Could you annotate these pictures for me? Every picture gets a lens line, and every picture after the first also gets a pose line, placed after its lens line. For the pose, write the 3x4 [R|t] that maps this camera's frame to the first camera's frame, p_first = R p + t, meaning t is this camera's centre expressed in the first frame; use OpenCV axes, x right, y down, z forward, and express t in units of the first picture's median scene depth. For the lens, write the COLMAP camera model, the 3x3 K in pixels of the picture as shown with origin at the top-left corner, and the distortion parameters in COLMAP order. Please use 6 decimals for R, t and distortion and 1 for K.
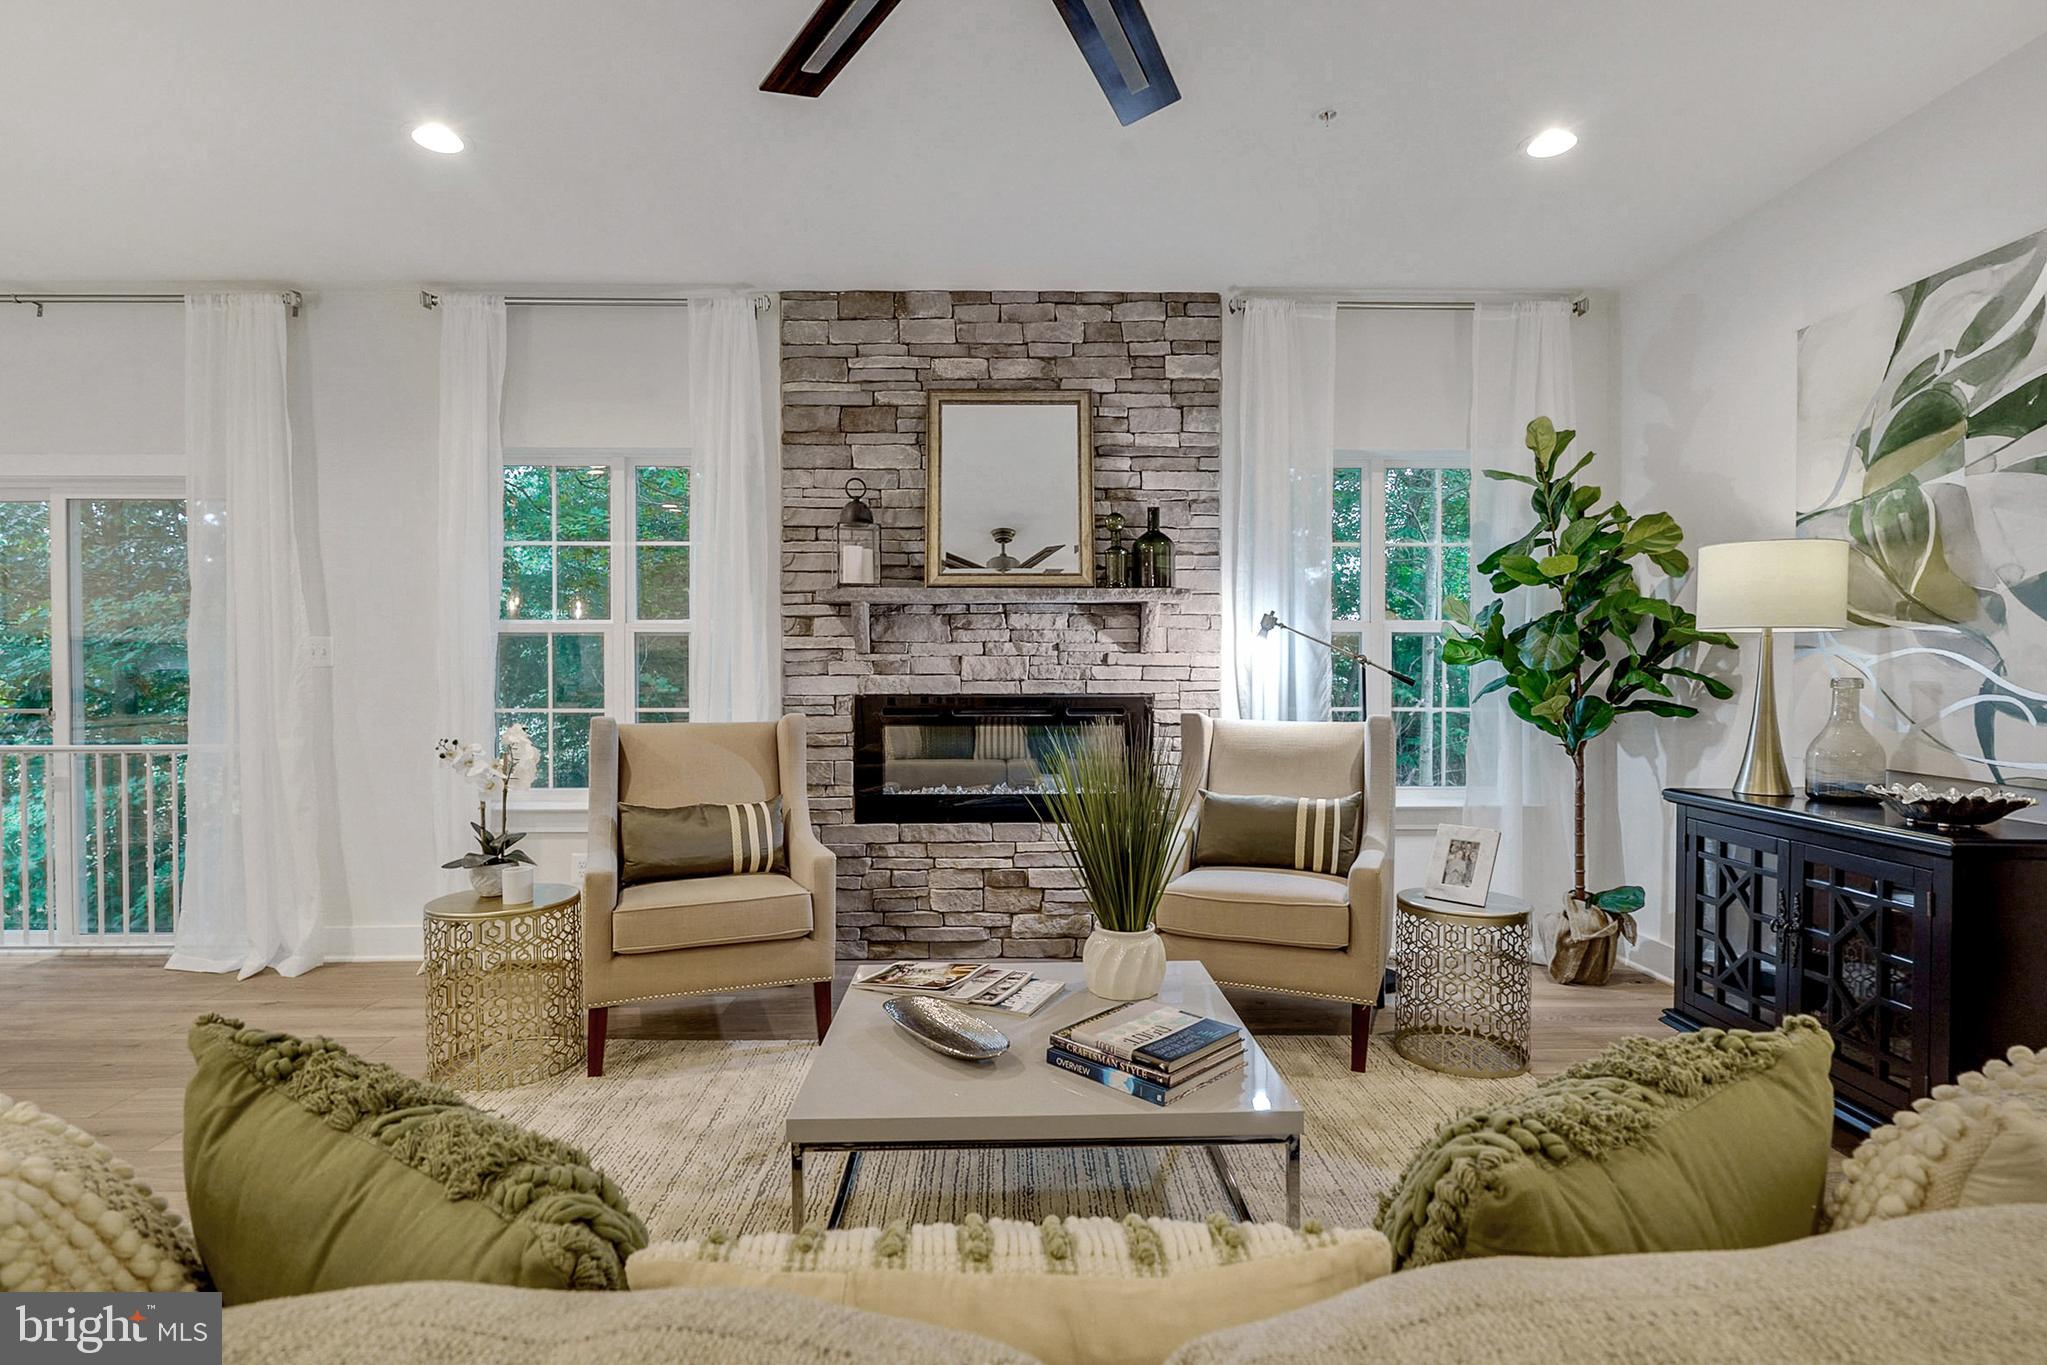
lens RADIAL K [[984.6, 0, 1024.9], [0, 984.6, 687.7], [0, 0, 1]] dist [-0.000824, 0.000199]
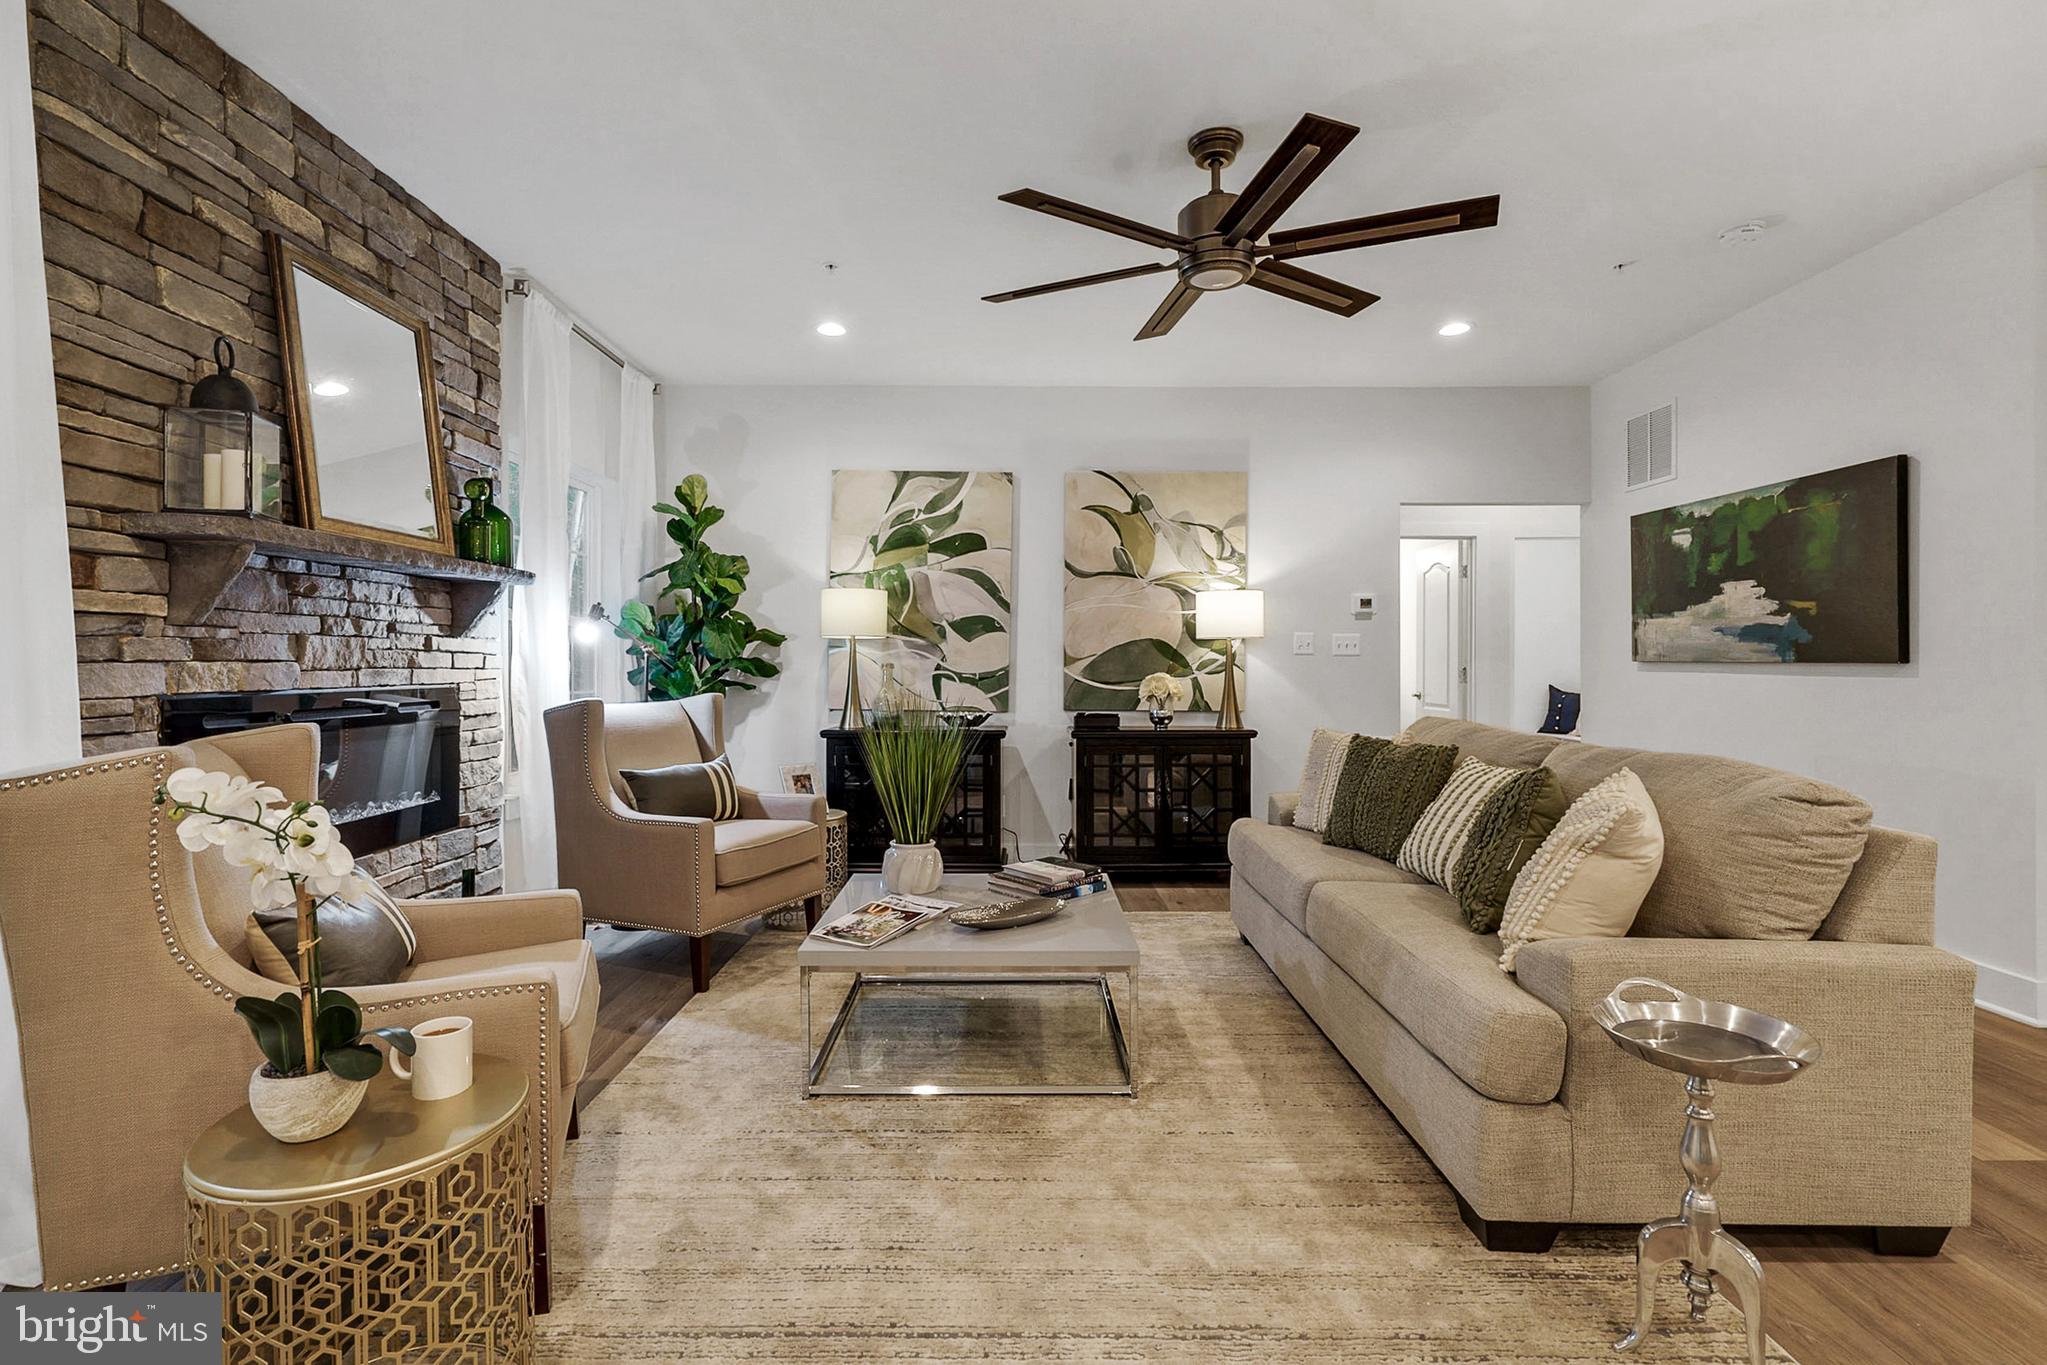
lens RADIAL K [[952.1, 0, 1016.3], [0, 952.1, 678.2], [0, 0, 1]] dist [-0.009678, 0.000735]
pose [[0.023225, -0.014470, 0.999626, -0.798436], [0.017978, 0.999740, 0.014054, -0.001912], [-0.999569, 0.017645, 0.023479, 0.533877]]
